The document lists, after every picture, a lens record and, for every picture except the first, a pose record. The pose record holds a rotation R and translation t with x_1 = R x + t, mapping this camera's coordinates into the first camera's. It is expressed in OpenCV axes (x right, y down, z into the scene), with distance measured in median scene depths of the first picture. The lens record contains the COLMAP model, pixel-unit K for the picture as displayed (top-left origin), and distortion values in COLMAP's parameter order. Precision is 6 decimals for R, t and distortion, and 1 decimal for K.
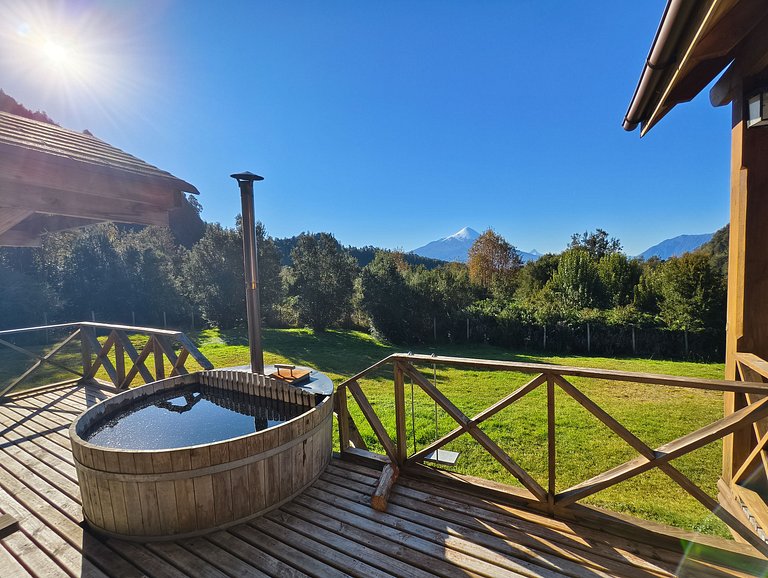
lens RADIAL K [[340.4, 0, 388.4], [0, 340.4, 295.9], [0, 0, 1]] dist [-0.017854, 0.002273]
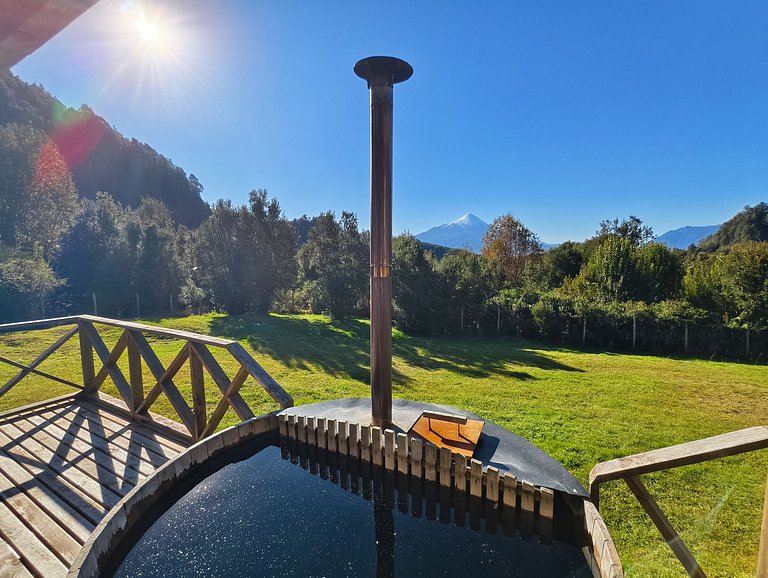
lens RADIAL K [[340.4, 0, 387.0], [0, 340.4, 296.3], [0, 0, 1]] dist [-0.017854, 0.002273]
pose [[0.999755, 0.021929, -0.002895, -0.069459], [-0.021782, 0.998805, 0.043740, -0.002185], [0.003850, -0.043666, 0.999039, 0.077899]]
